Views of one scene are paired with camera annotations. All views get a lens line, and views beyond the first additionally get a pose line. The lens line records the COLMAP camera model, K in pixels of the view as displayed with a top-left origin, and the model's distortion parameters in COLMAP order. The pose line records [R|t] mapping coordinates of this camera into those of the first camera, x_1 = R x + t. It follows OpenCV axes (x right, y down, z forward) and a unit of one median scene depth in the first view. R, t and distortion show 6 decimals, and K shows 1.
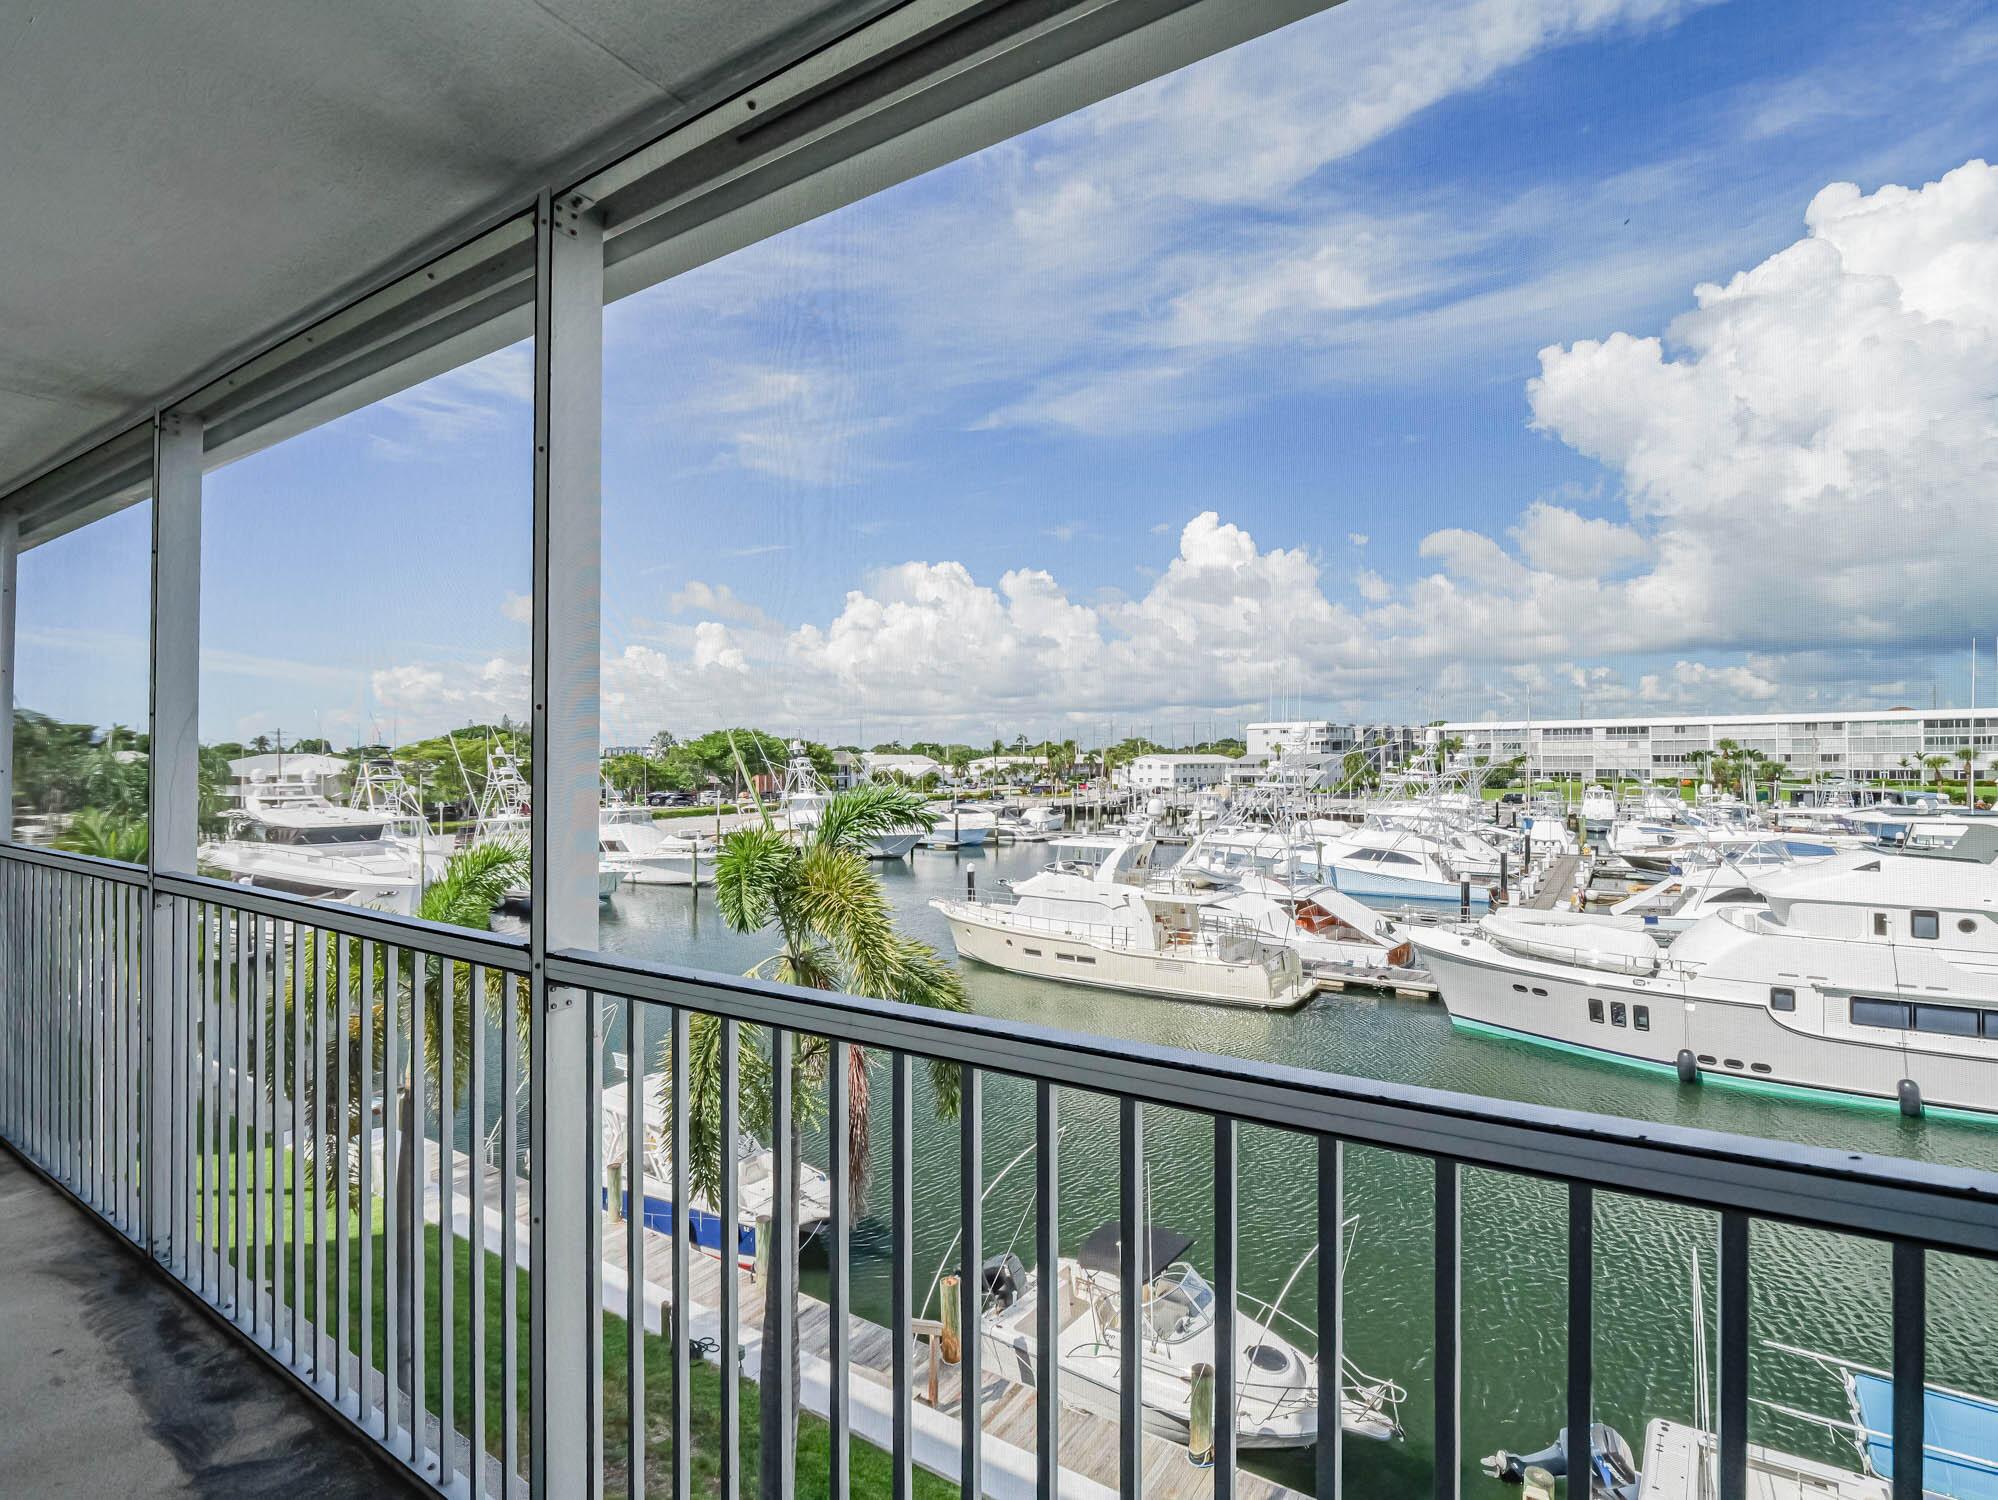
lens RADIAL K [[981.2, 0, 964.5], [0, 981.2, 754.9], [0, 0, 1]] dist [-0.019222, 0.002836]
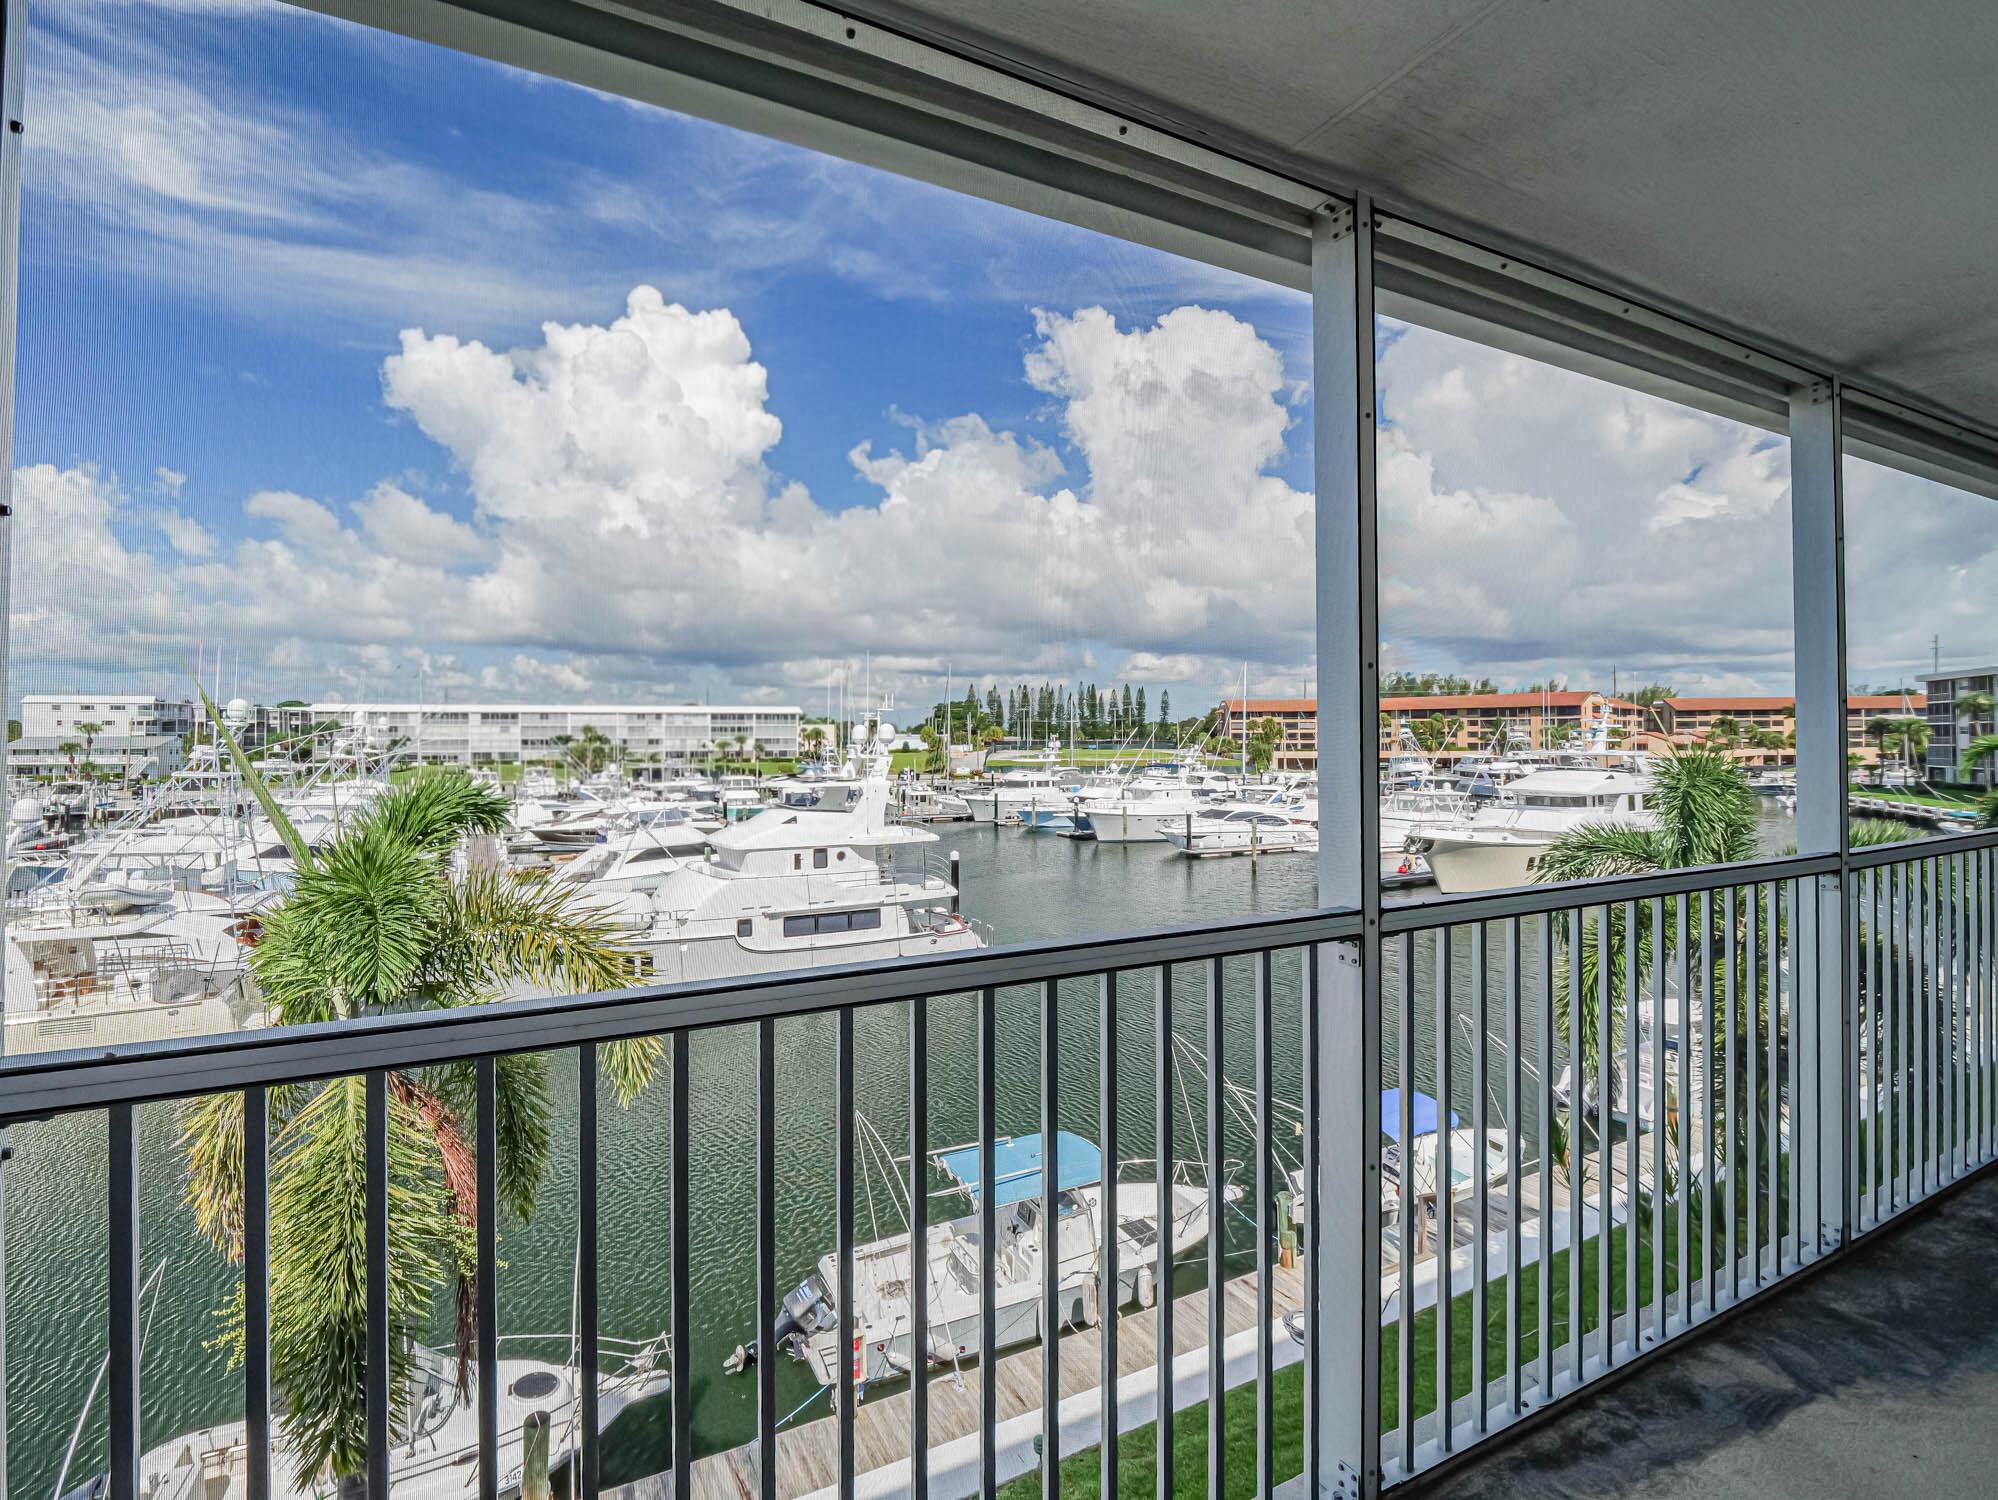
lens RADIAL K [[981.2, 0, 993.9], [0, 981.2, 743.7], [0, 0, 1]] dist [-0.019222, 0.002836]
pose [[0.464307, -0.001213, 0.885674, -0.101635], [-0.003722, 0.999988, 0.003321, 0.000039], [-0.885667, -0.004839, 0.464296, 0.060654]]
